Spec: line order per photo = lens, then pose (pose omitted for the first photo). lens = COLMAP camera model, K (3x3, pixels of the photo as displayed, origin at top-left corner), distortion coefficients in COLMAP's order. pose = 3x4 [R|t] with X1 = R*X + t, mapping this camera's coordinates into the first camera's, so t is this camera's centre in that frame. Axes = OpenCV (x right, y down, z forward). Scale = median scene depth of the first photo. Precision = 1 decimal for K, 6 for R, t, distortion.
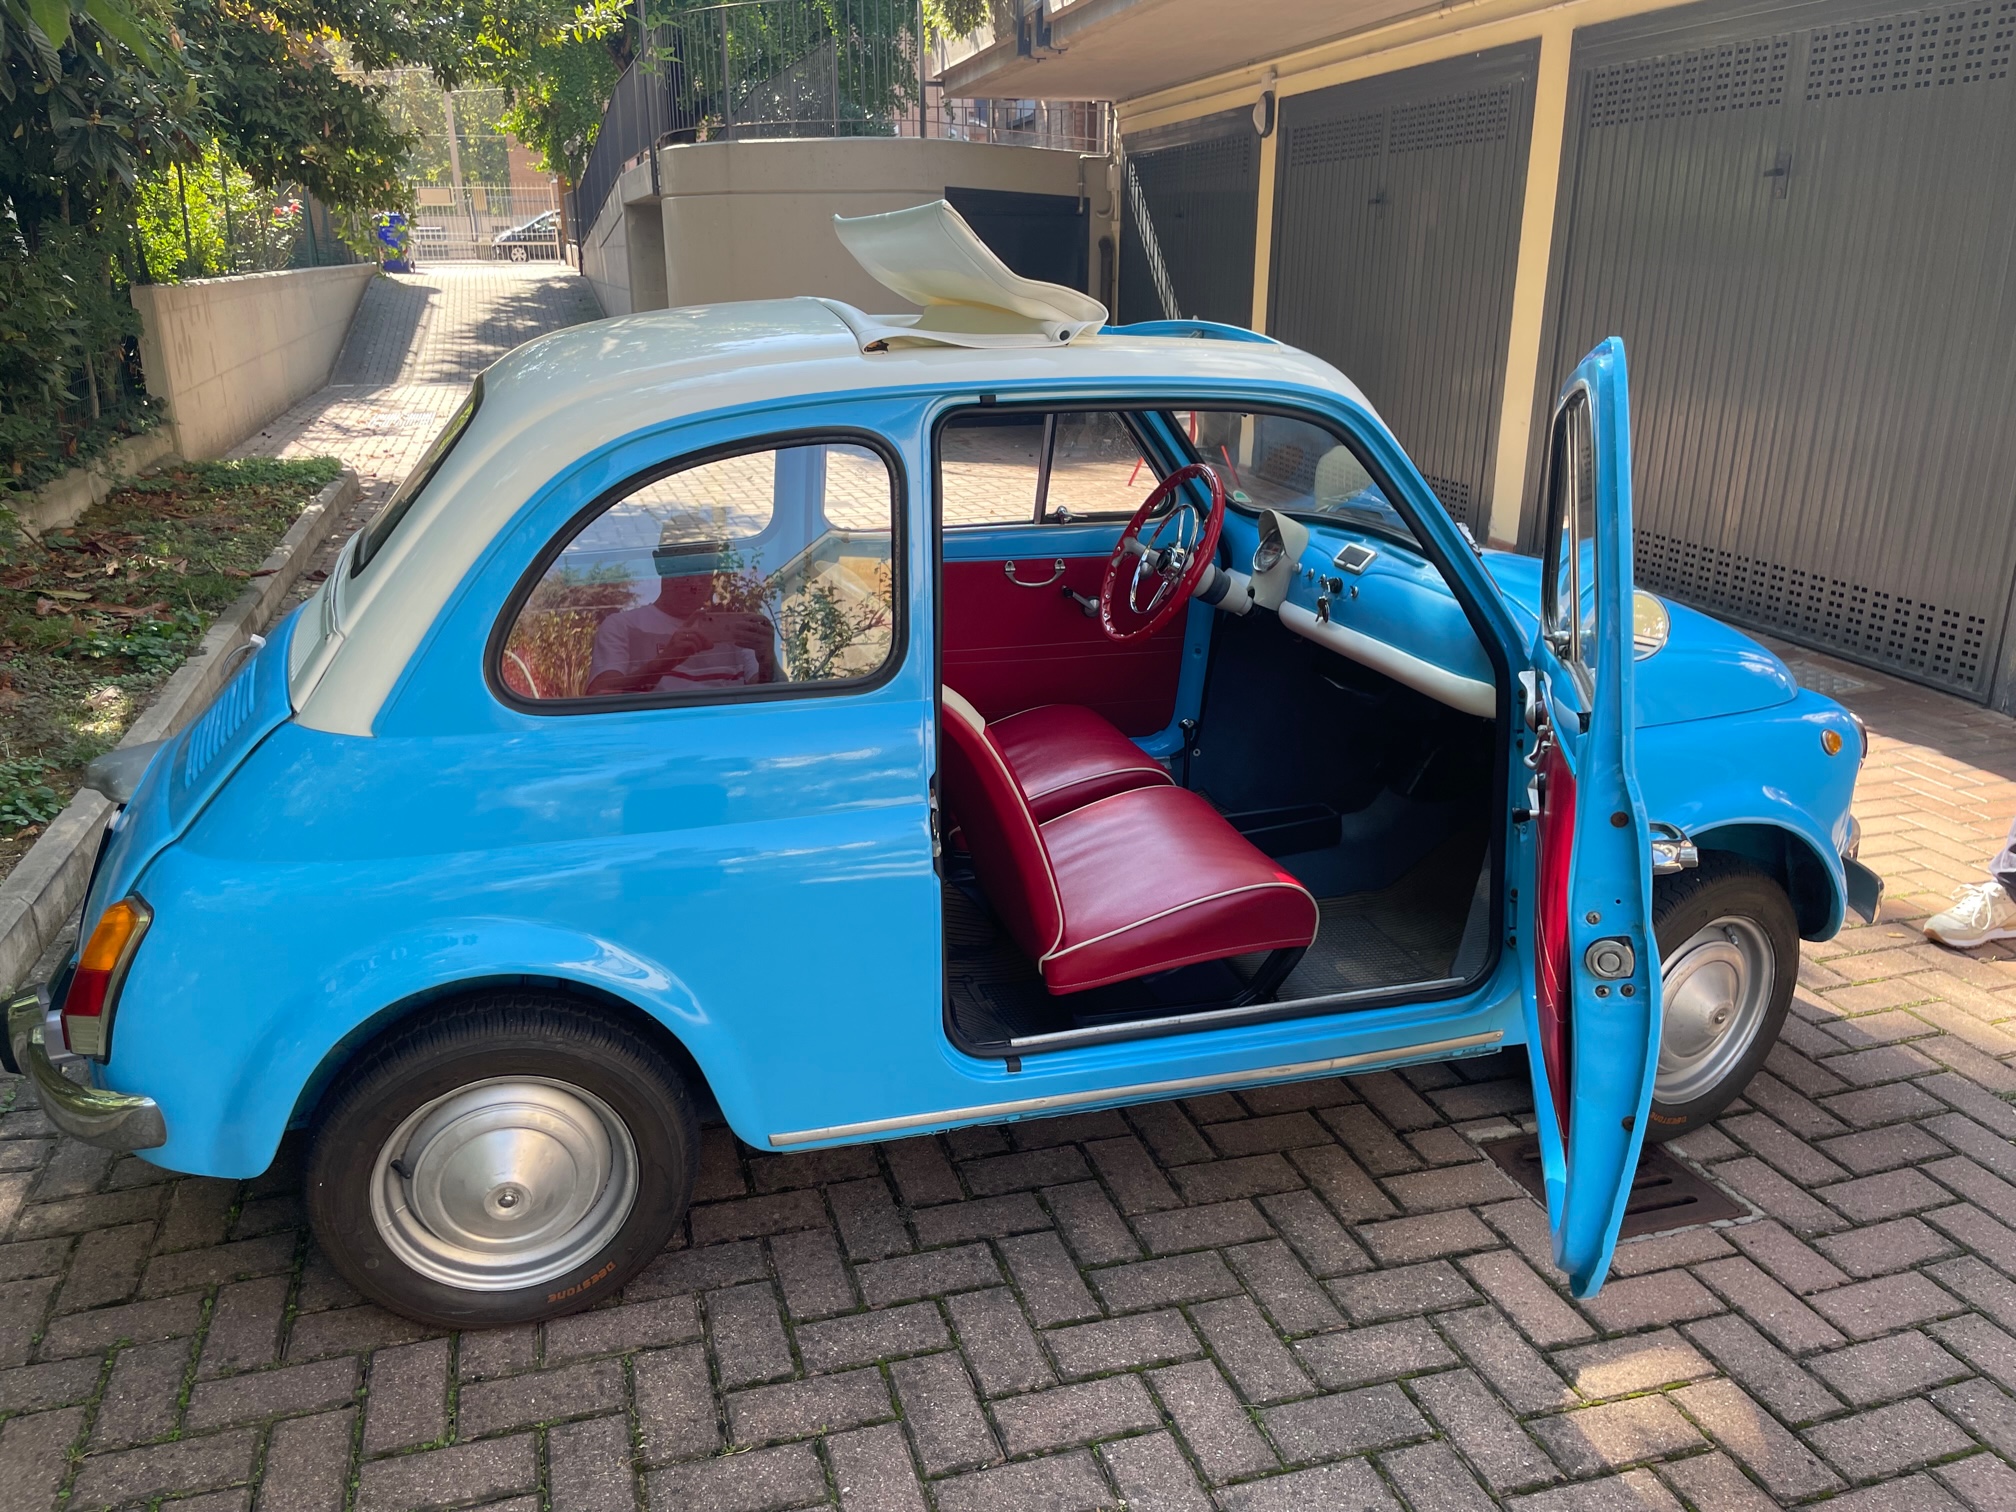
lens RADIAL K [[1504.9, 0, 1008.0], [0, 1504.9, 756.0], [0, 0, 1]] dist [0.087925, -0.119013]
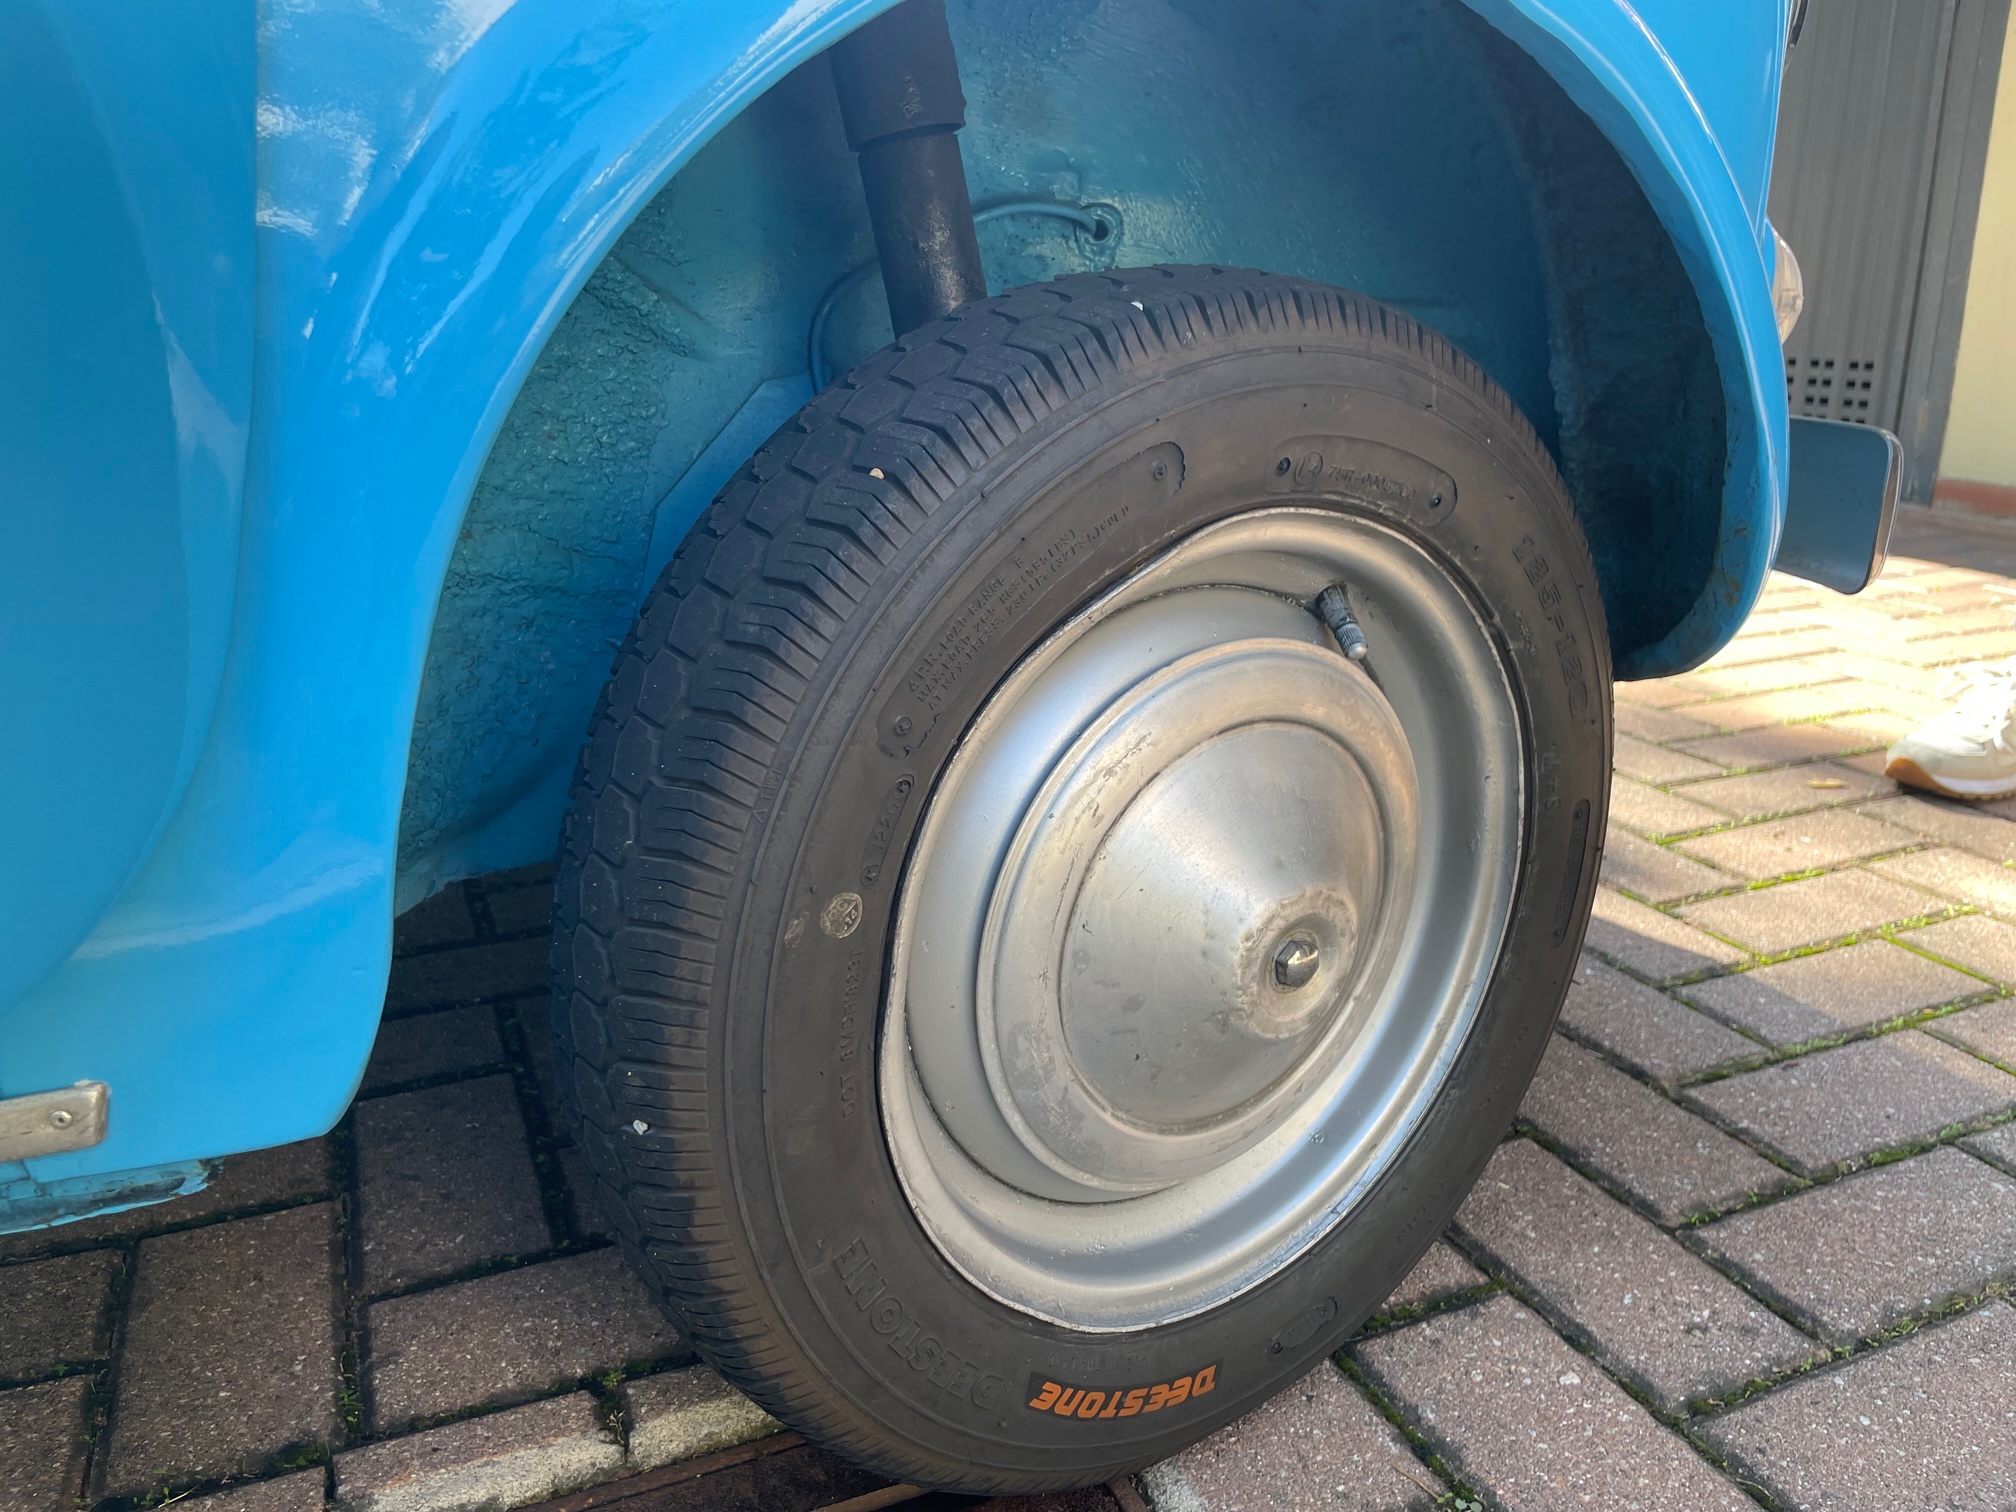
lens RADIAL K [[1504.9, 0, 1008.0], [0, 1504.9, 756.0], [0, 0, 1]] dist [0.087925, -0.119013]
pose [[0.994416, -0.038425, 0.098284, 0.386029], [0.040363, 0.999026, -0.017812, 0.137453], [-0.097504, 0.021679, 0.994999, 0.745013]]
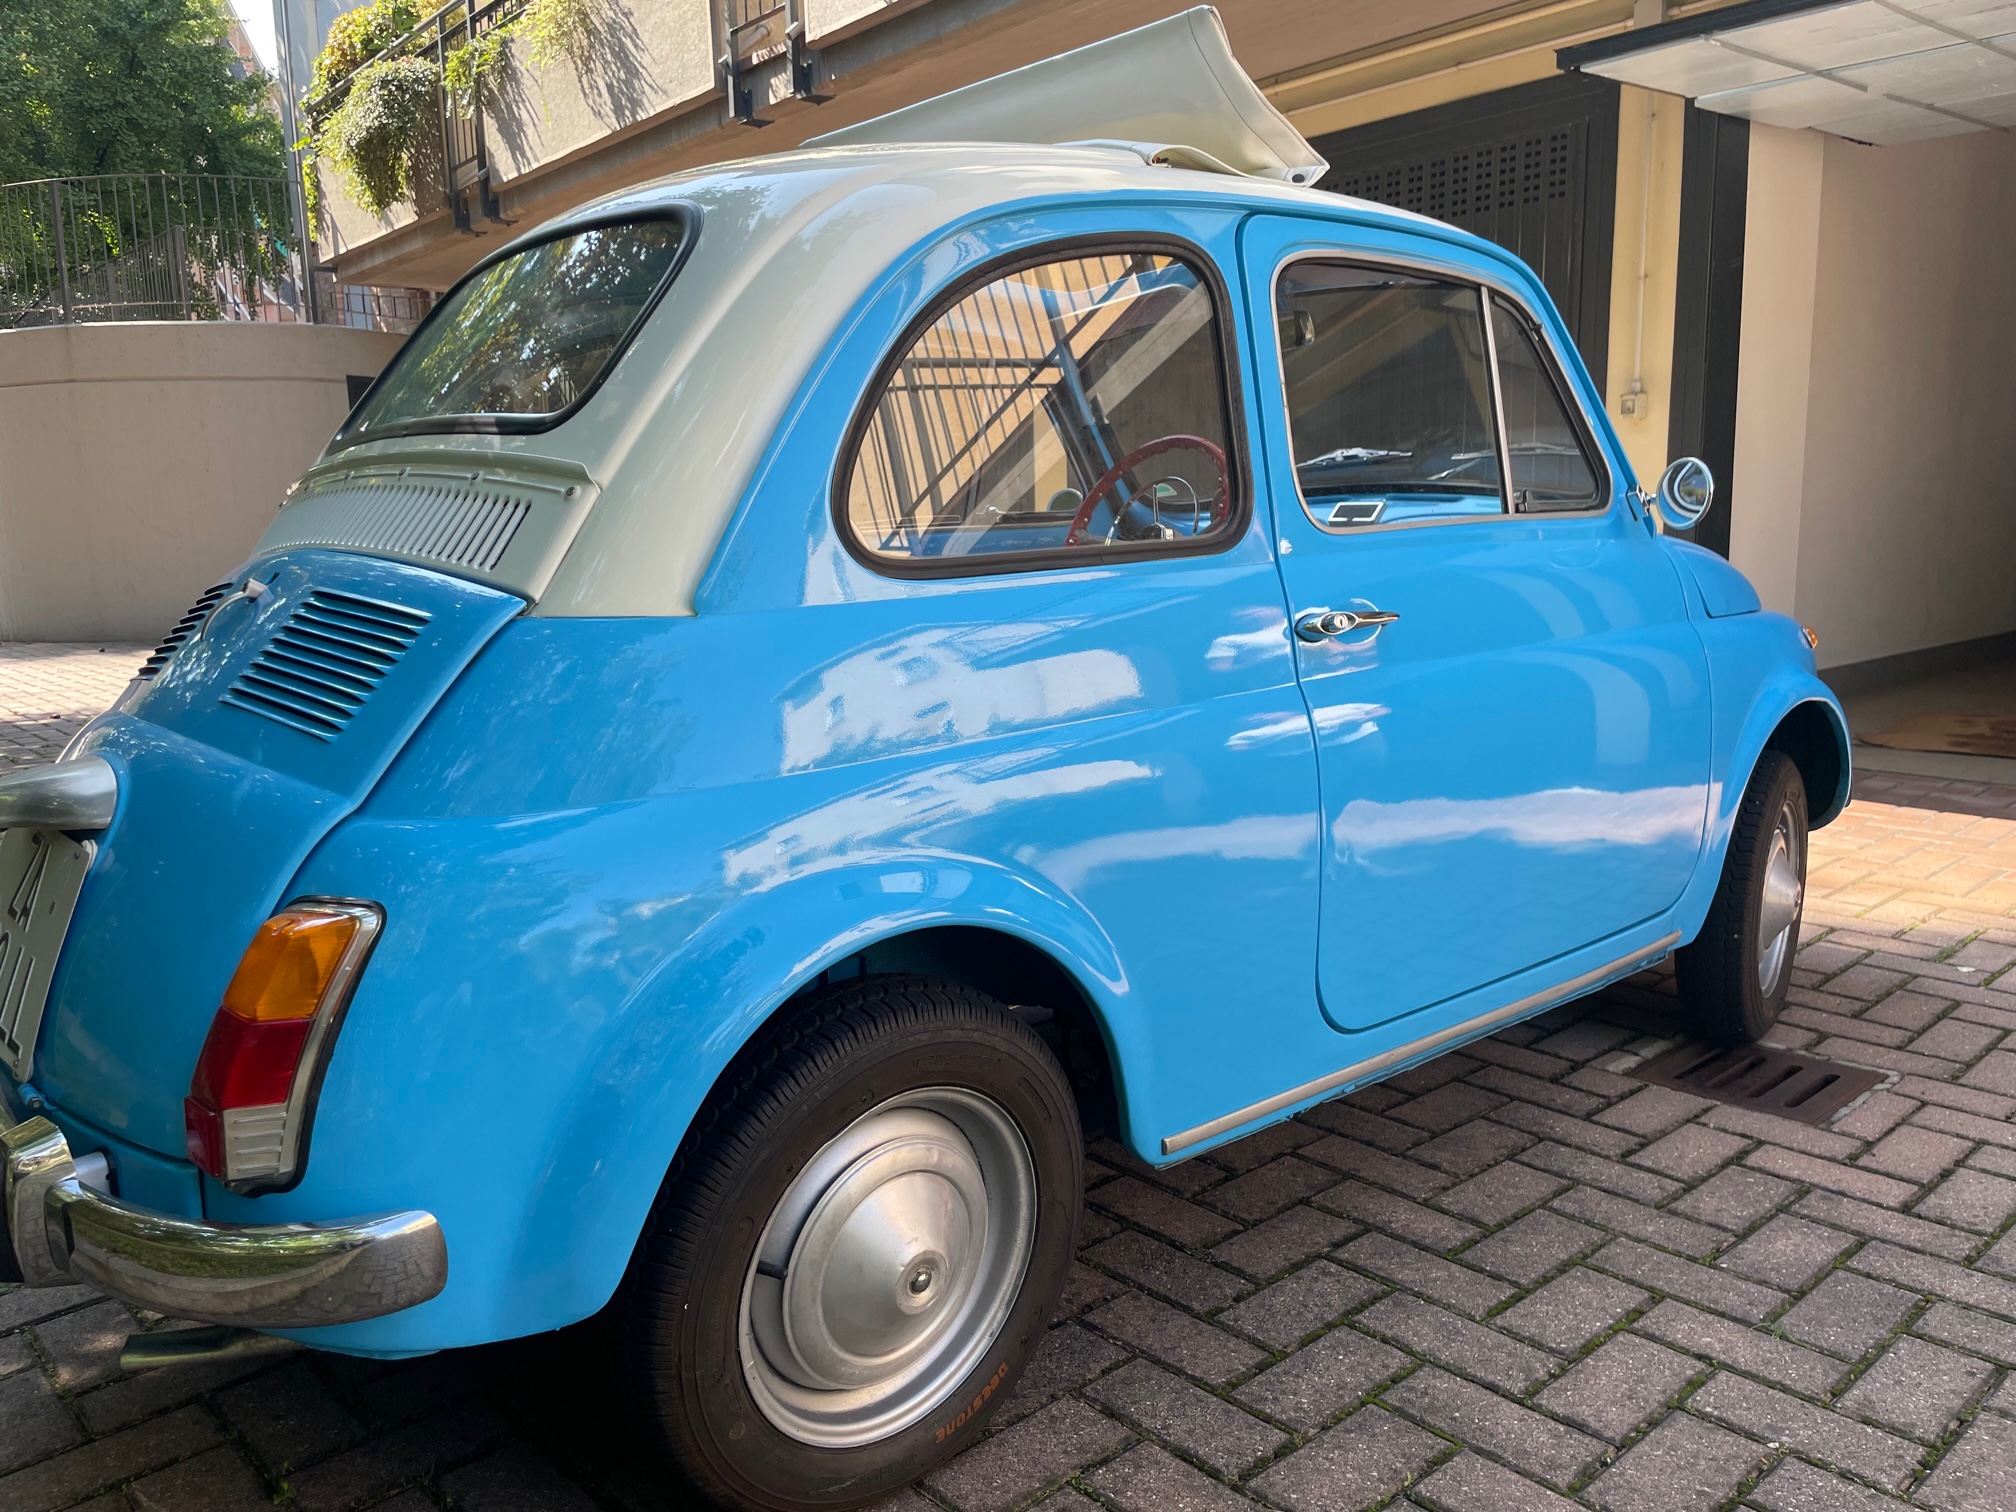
lens RADIAL K [[1504.9, 0, 1008.0], [0, 1504.9, 756.0], [0, 0, 1]] dist [0.087925, -0.119013]
pose [[0.908073, -0.092747, 0.408413, -0.414607], [0.152394, 0.981495, -0.115948, 0.108863], [-0.390102, 0.167529, 0.905403, 0.245305]]
